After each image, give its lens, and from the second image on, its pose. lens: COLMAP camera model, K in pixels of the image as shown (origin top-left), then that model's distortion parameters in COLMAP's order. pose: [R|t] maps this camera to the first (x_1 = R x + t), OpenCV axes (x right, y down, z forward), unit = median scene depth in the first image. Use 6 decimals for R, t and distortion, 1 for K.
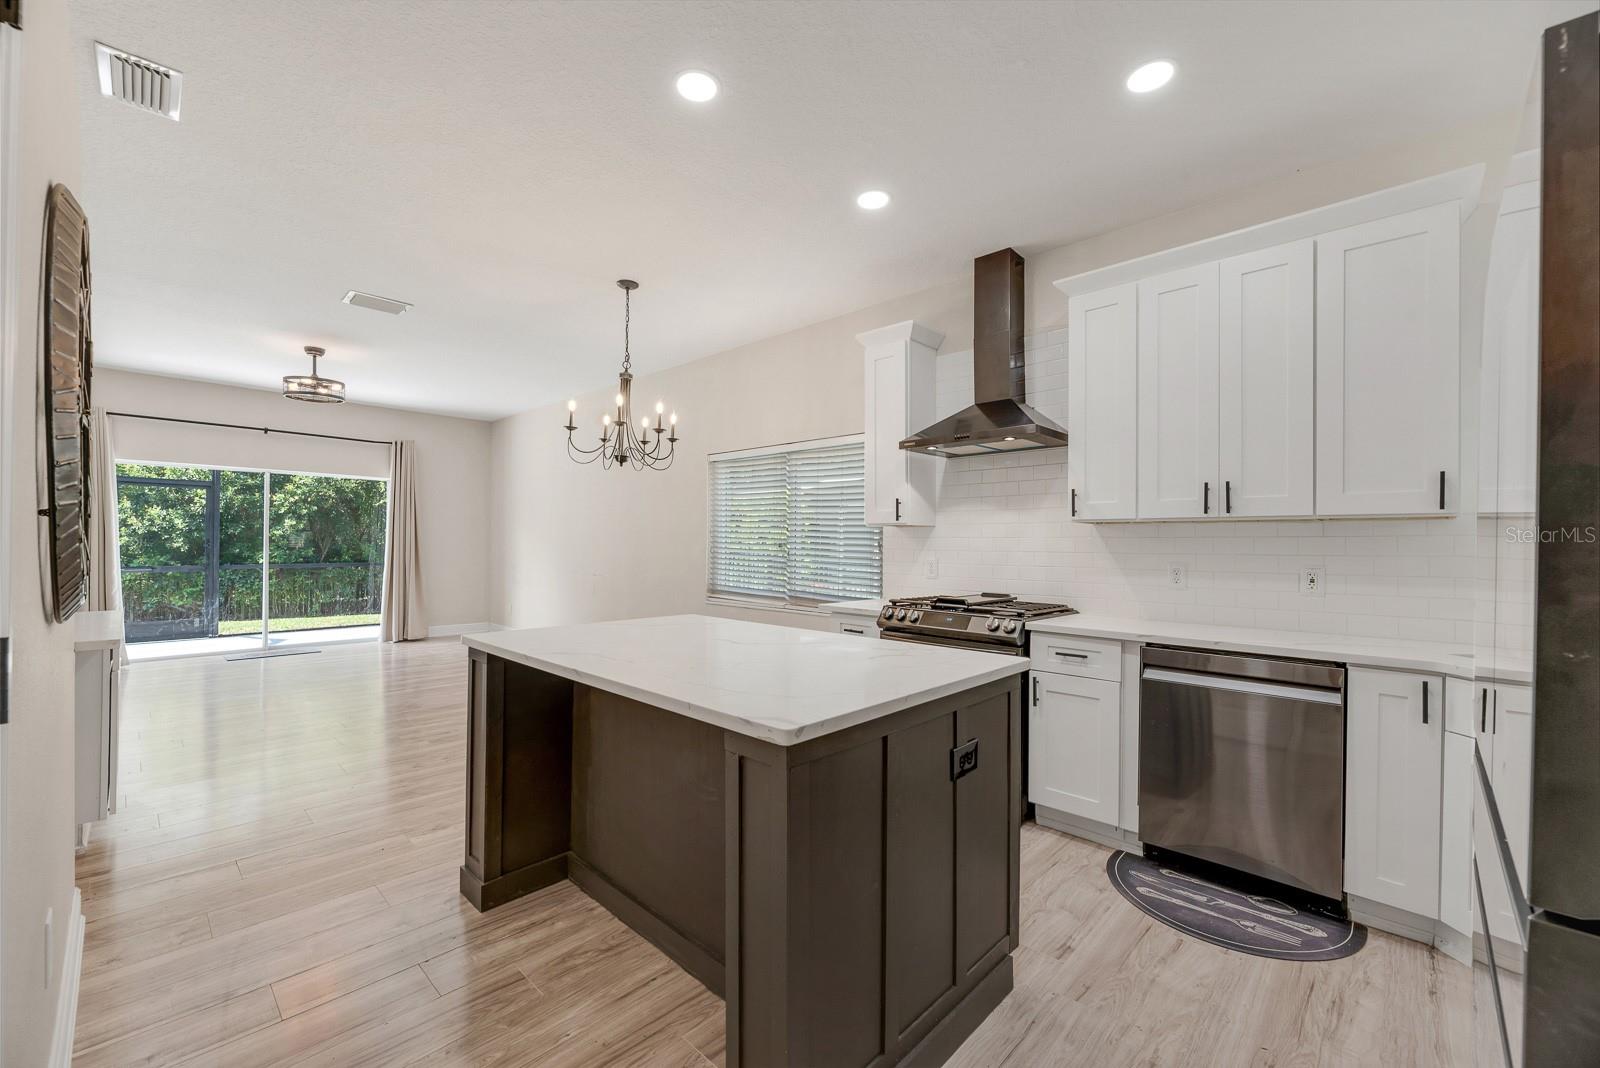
lens RADIAL K [[644.5, 0, 797.7], [0, 644.5, 540.1], [0, 0, 1]] dist [-0.001784, 0.000786]
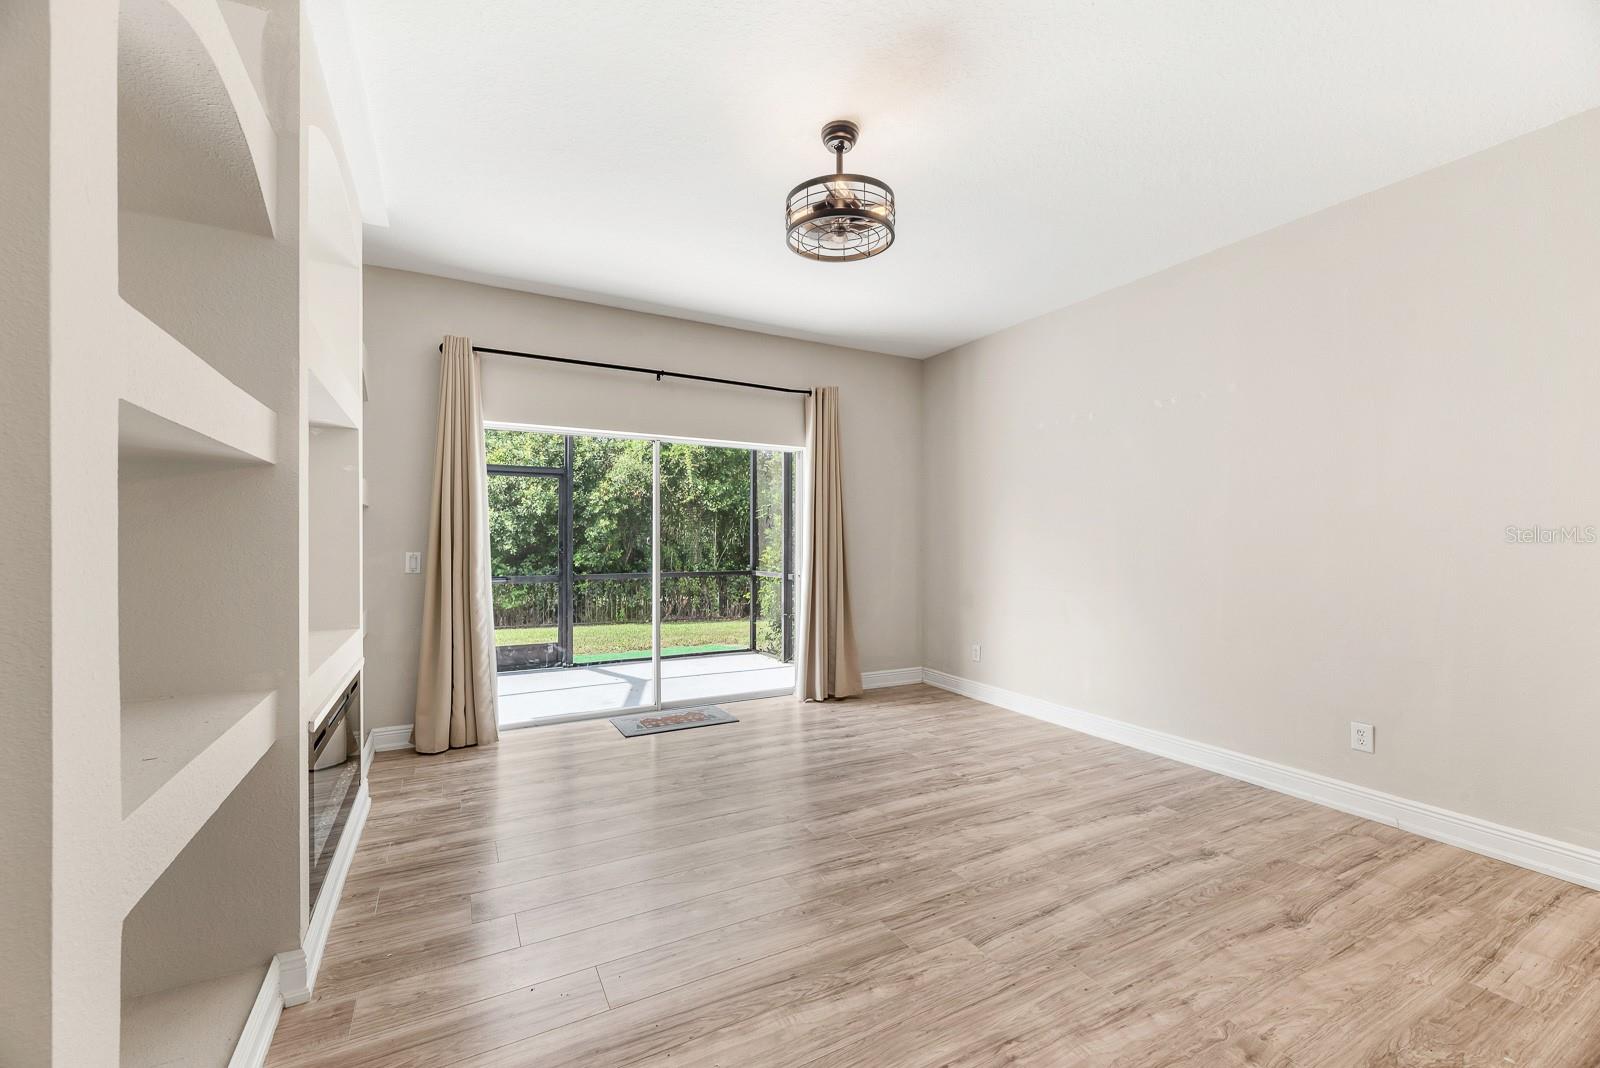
lens RADIAL K [[644.5, 0, 797.1], [0, 644.5, 540.8], [0, 0, 1]] dist [-0.001784, 0.000786]
pose [[0.950244, -0.005982, -0.311449, -0.444279], [0.007023, 0.999973, 0.002219, -0.002377], [0.311427, -0.004296, 0.950260, 0.383255]]
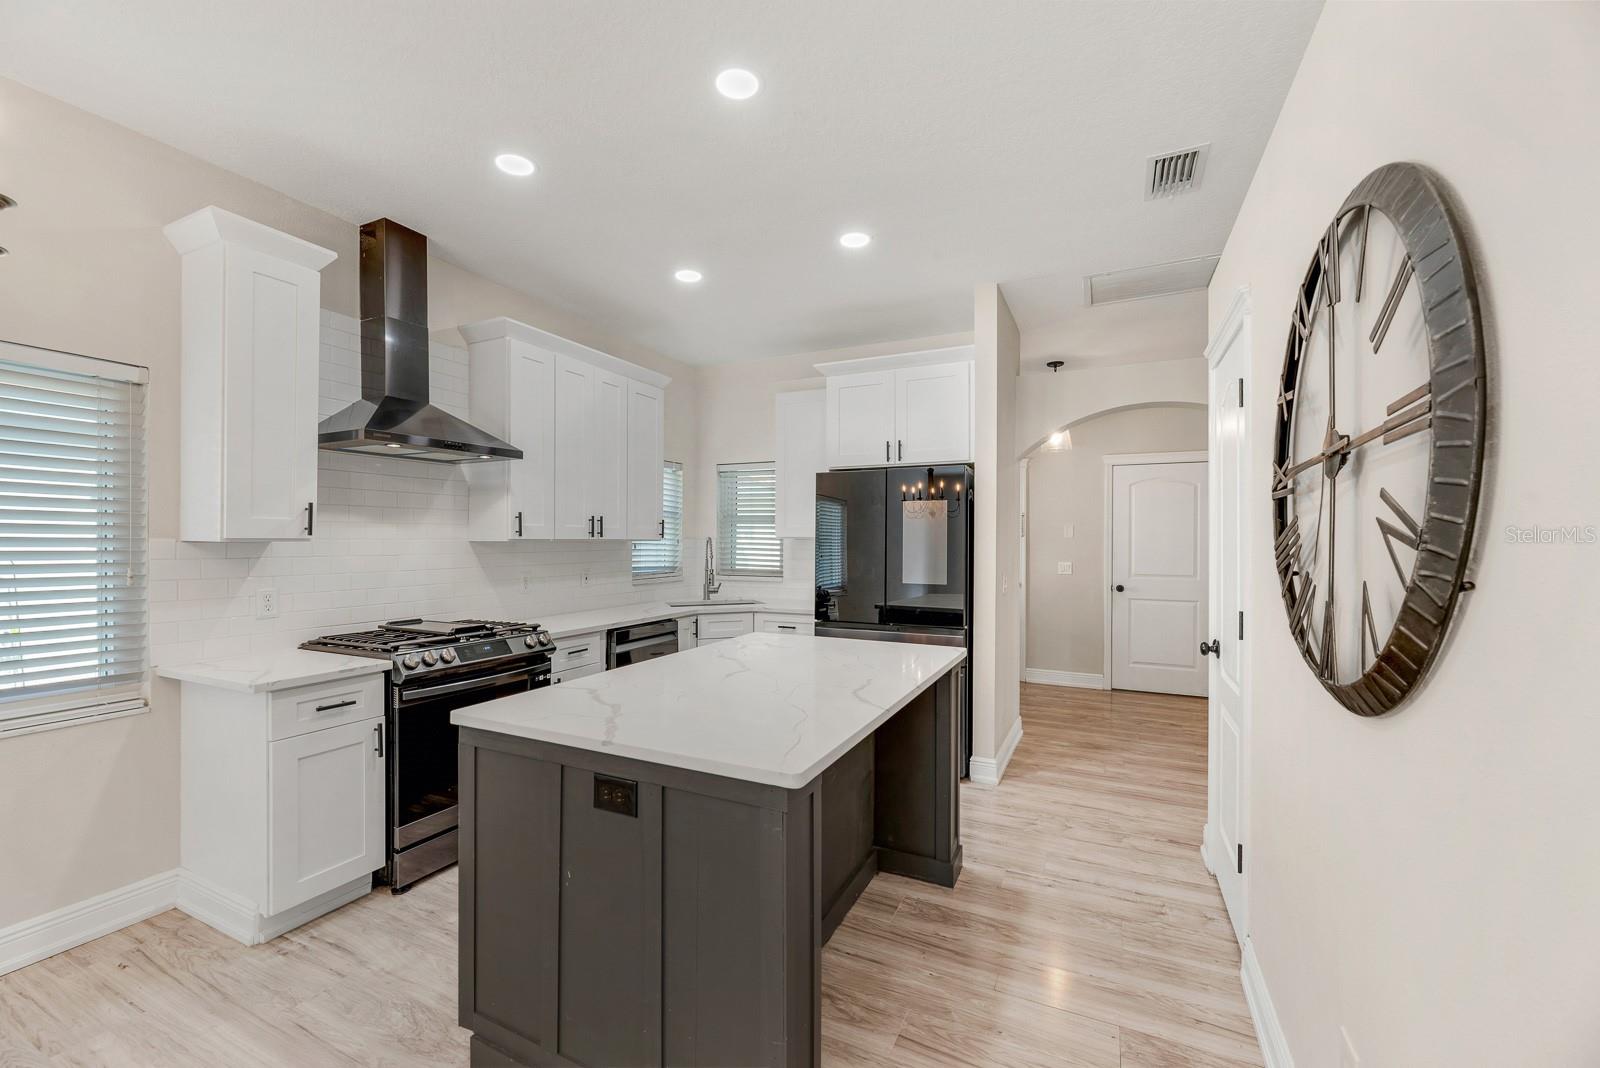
lens RADIAL K [[644.5, 0, 791.3], [0, 644.5, 541.7], [0, 0, 1]] dist [-0.001784, 0.000786]
pose [[-0.302828, -0.009722, 0.952996, -0.309400], [-0.007819, 0.999940, 0.007716, -0.015645], [-0.953013, -0.005114, -0.302886, 0.348812]]
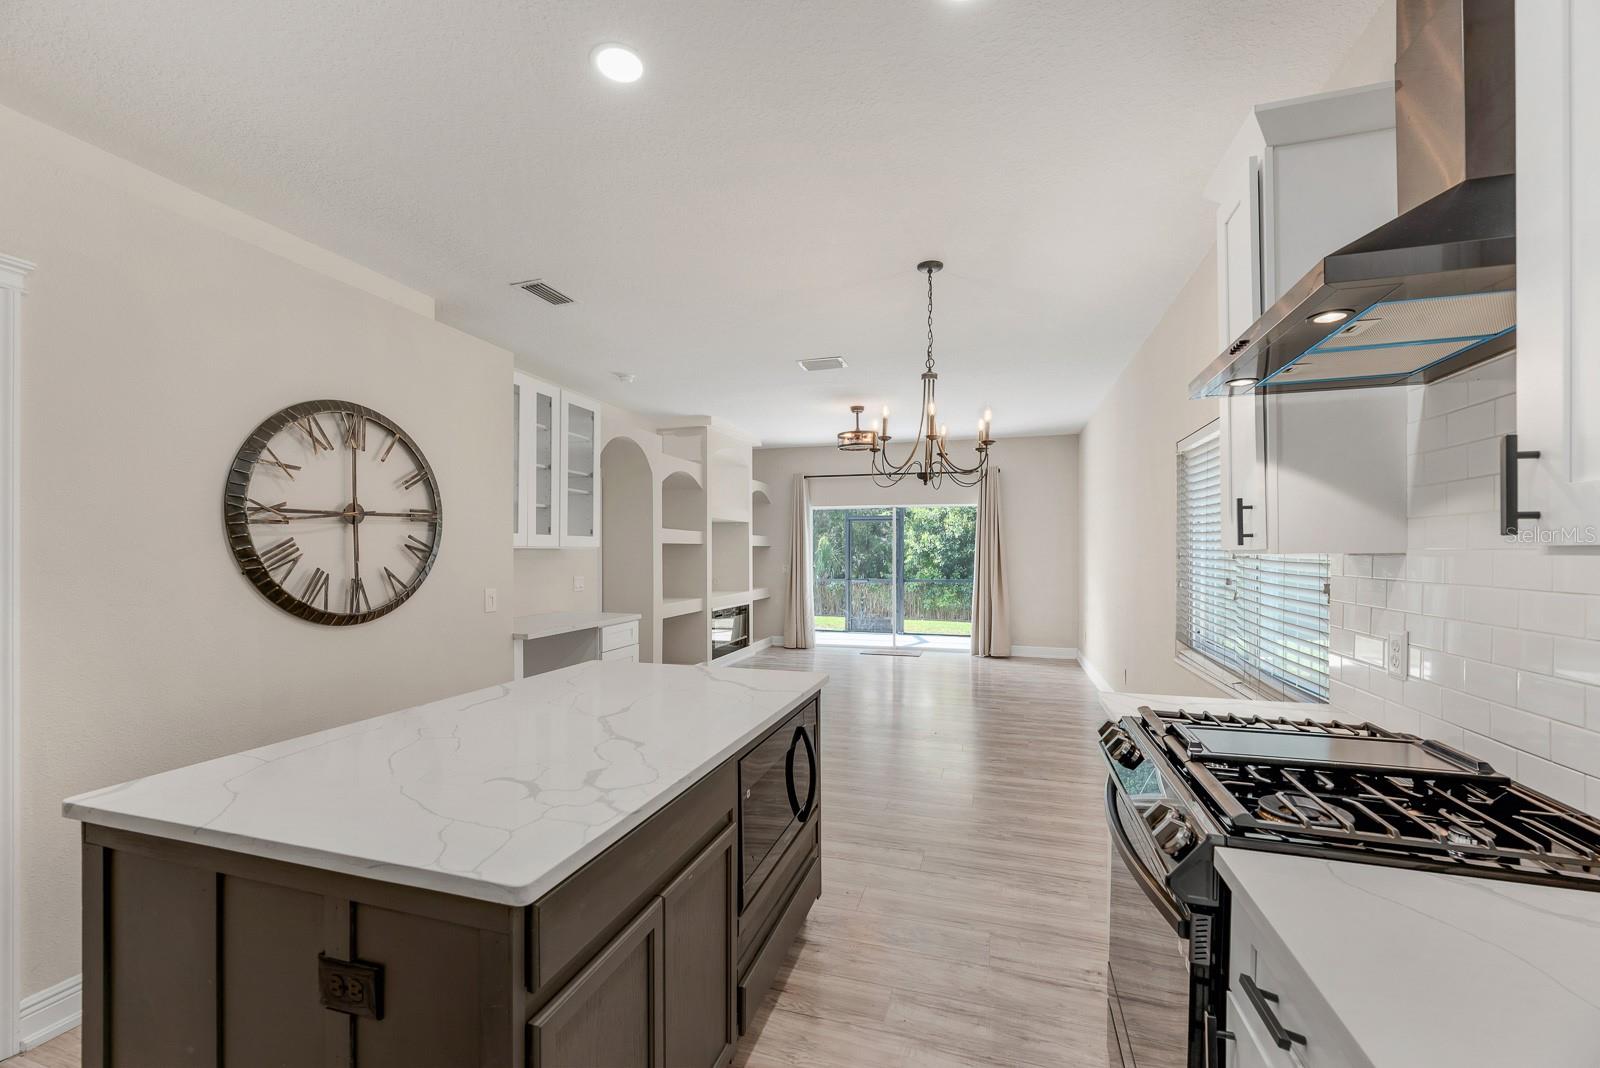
lens RADIAL K [[655.7, 0, 796.0], [0, 655.7, 550.1], [0, 0, 1]] dist [-0.000774, -0.000876]
pose [[0.449373, -0.011401, -0.893271, 0.211923], [0.008579, 0.999928, -0.008446, -0.011966], [0.893303, -0.003868, 0.449439, 0.235233]]
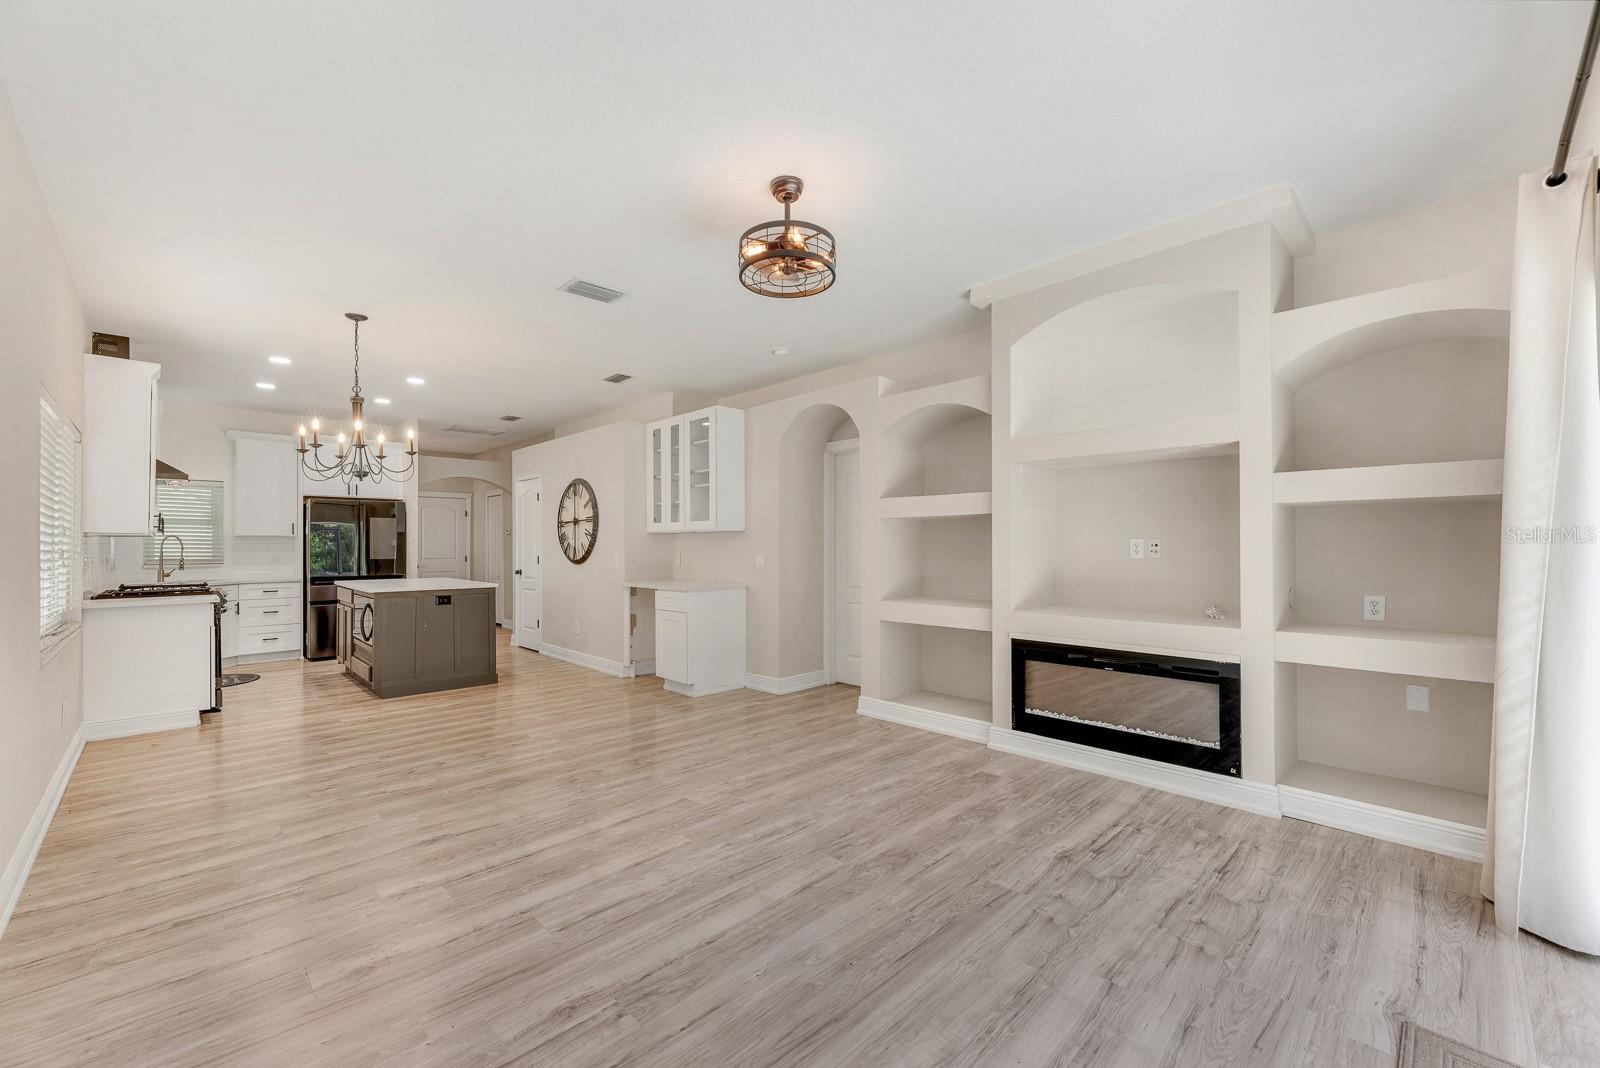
lens RADIAL K [[644.5, 0, 799.3], [0, 644.5, 541.1], [0, 0, 1]] dist [-0.001784, 0.000786]
pose [[-0.999379, -0.004897, 0.034898, -0.543431], [-0.005267, 0.999931, -0.010500, -0.001325], [-0.034844, -0.010677, -0.999336, 1.059507]]
